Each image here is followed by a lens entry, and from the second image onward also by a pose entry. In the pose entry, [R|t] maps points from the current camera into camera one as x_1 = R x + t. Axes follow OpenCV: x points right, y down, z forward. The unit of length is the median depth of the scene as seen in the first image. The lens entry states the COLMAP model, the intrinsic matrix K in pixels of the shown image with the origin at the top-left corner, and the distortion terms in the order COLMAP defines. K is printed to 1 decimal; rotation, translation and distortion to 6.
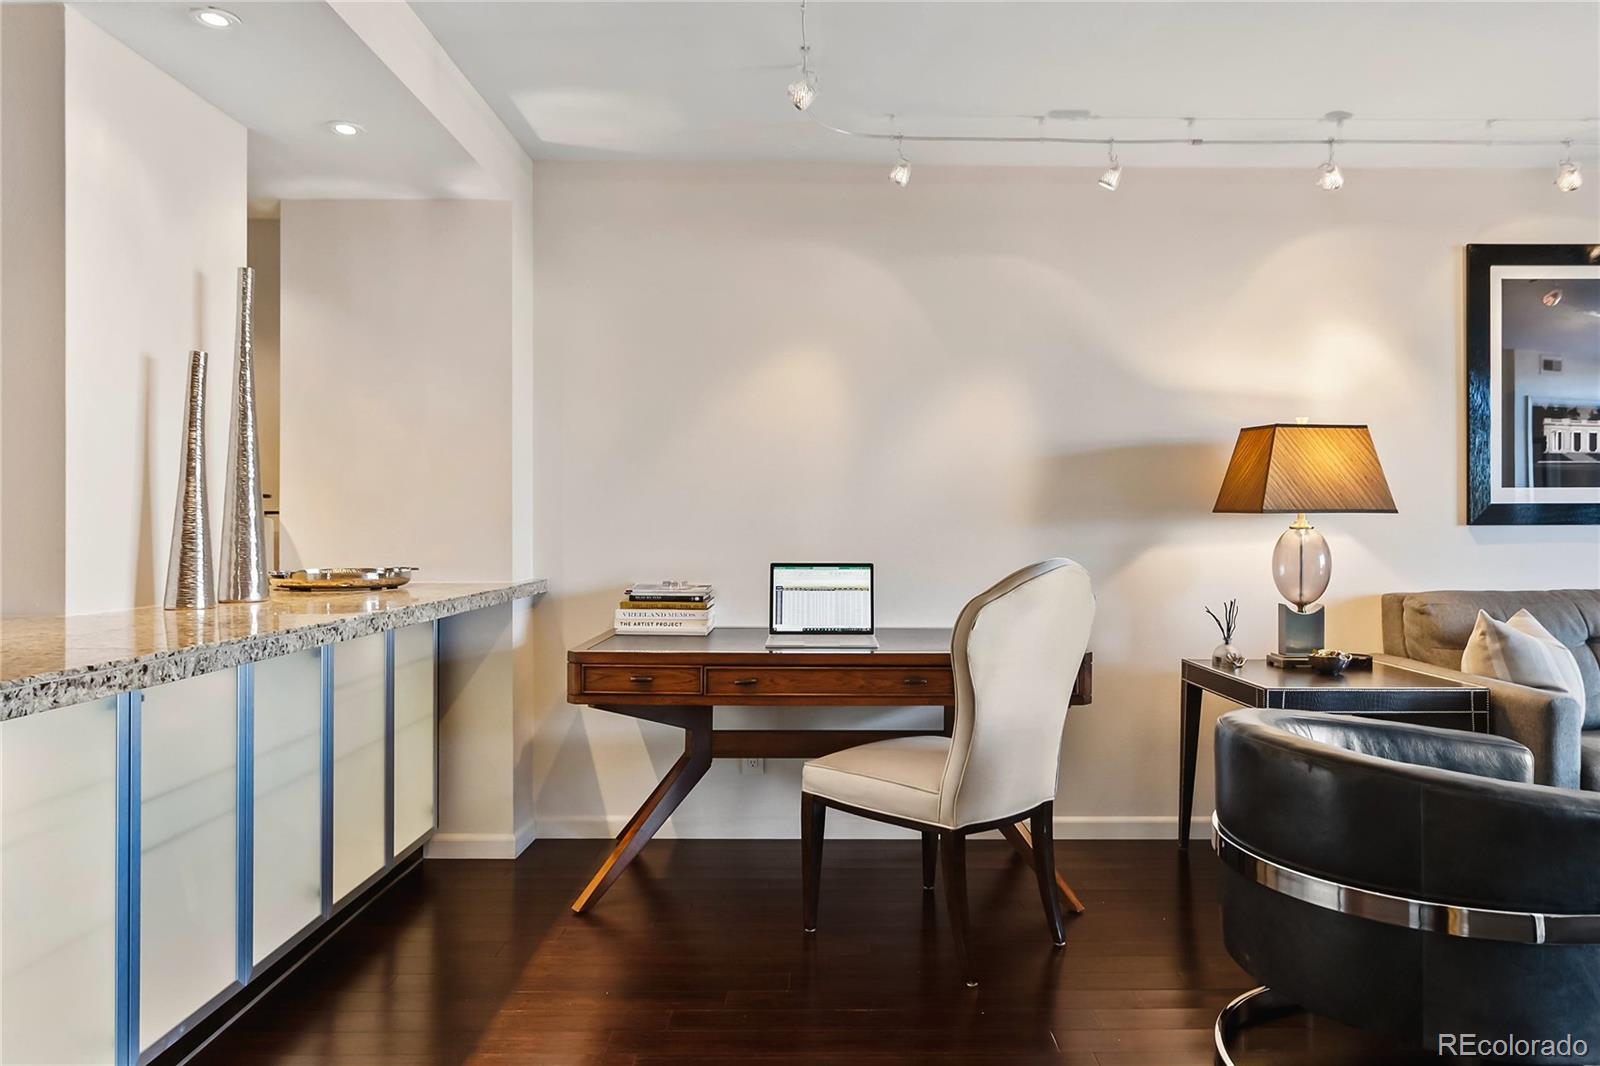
lens RADIAL K [[1038.2, 0, 834.3], [0, 1038.2, 531.4], [0, 0, 1]] dist [0.001672, 0.001892]
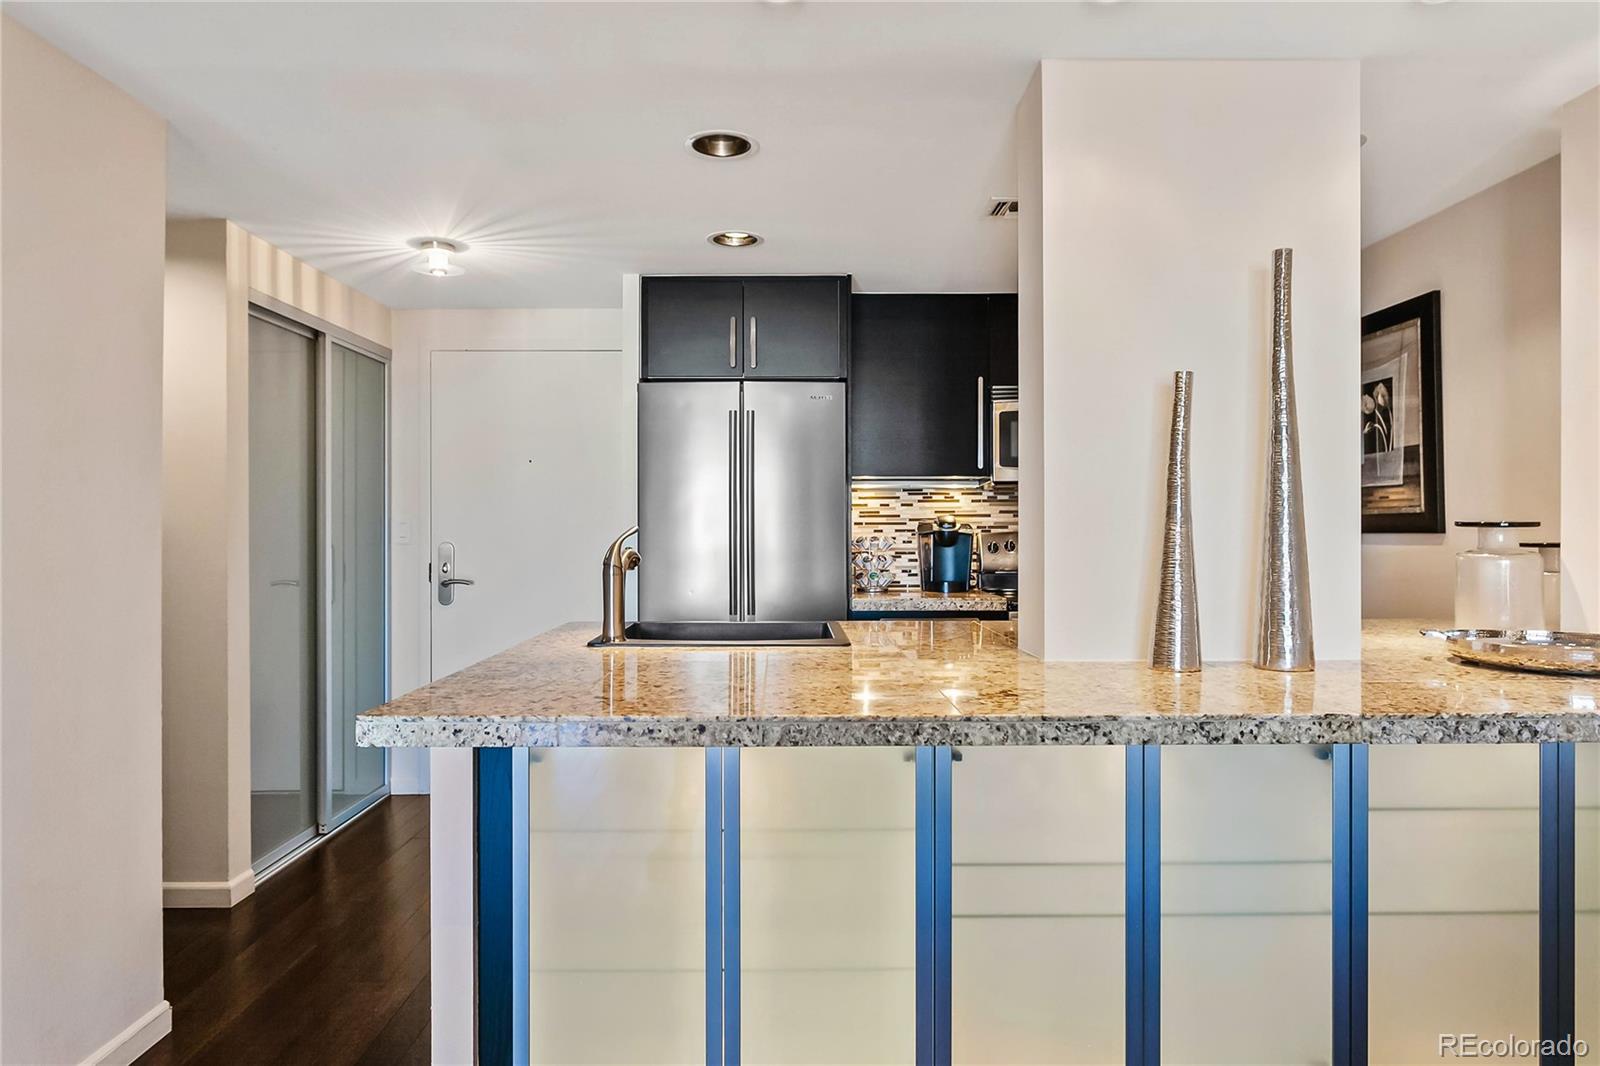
lens RADIAL K [[976.4, 0, 800.0], [0, 976.4, 533.0], [0, 0, 1]] dist [-0.000231, -0.001462]
pose [[0.002436, 0.014629, -0.999890, 0.141253], [-0.003713, 0.999886, 0.014620, -0.035332], [0.999990, 0.003677, 0.002490, 0.484157]]
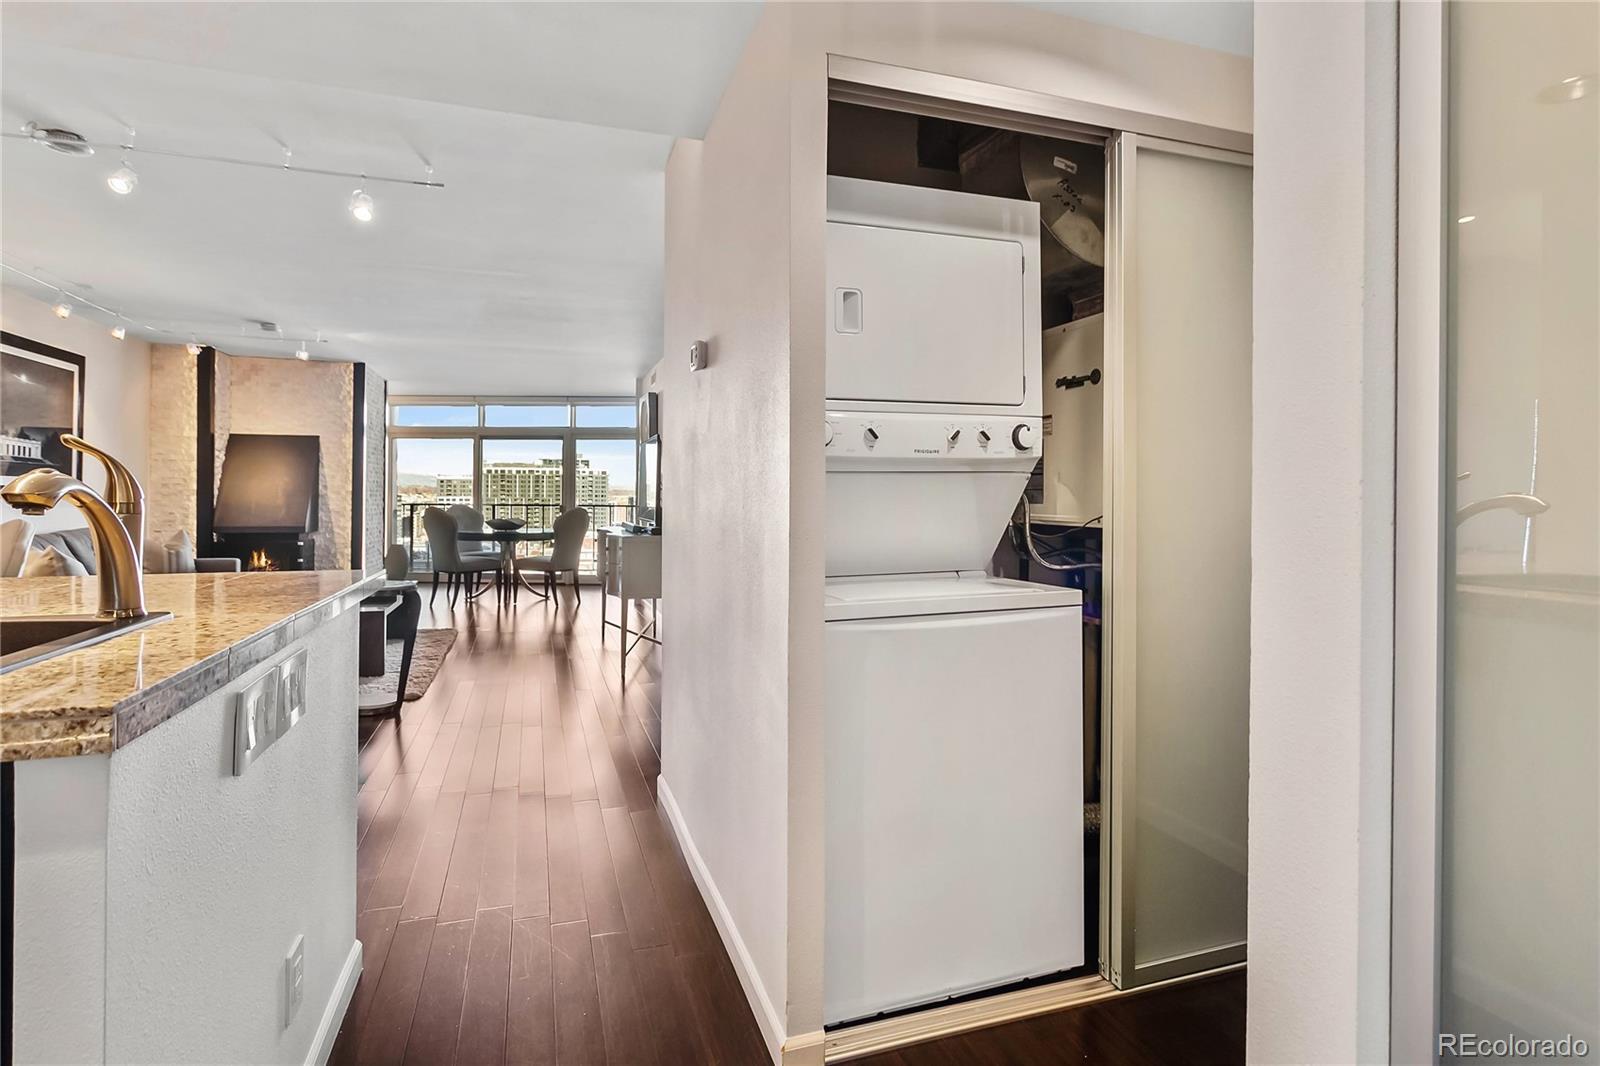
lens RADIAL K [[798.3, 0, 796.1], [0, 798.3, 493.7], [0, 0, 1]] dist [-0.003142, 0.000109]
pose [[-0.298274, 0.007614, 0.954450, -1.001485], [0.001596, 0.999971, -0.007478, -0.001285], [-0.954479, -0.000708, -0.298277, 0.168920]]
